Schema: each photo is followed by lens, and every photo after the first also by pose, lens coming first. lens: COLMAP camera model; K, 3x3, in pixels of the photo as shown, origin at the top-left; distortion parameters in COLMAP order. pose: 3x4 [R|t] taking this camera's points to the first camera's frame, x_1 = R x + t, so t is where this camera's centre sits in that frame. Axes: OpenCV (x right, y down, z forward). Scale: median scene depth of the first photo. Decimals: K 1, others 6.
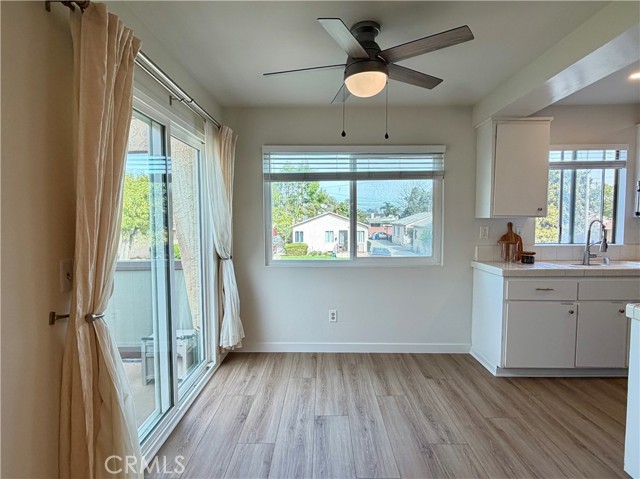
lens RADIAL K [[361.2, 0, 298.0], [0, 361.2, 241.3], [0, 0, 1]] dist [0.001822, 0.001929]
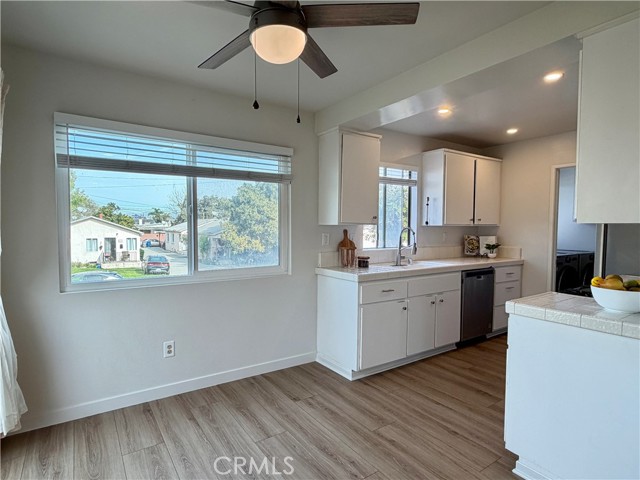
lens RADIAL K [[361.2, 0, 309.0], [0, 361.2, 241.3], [0, 0, 1]] dist [0.001822, 0.001929]
pose [[0.809564, -0.015672, 0.586823, -0.126751], [0.026270, 0.999609, -0.009546, -0.010345], [-0.586444, 0.023144, 0.809659, 0.217437]]
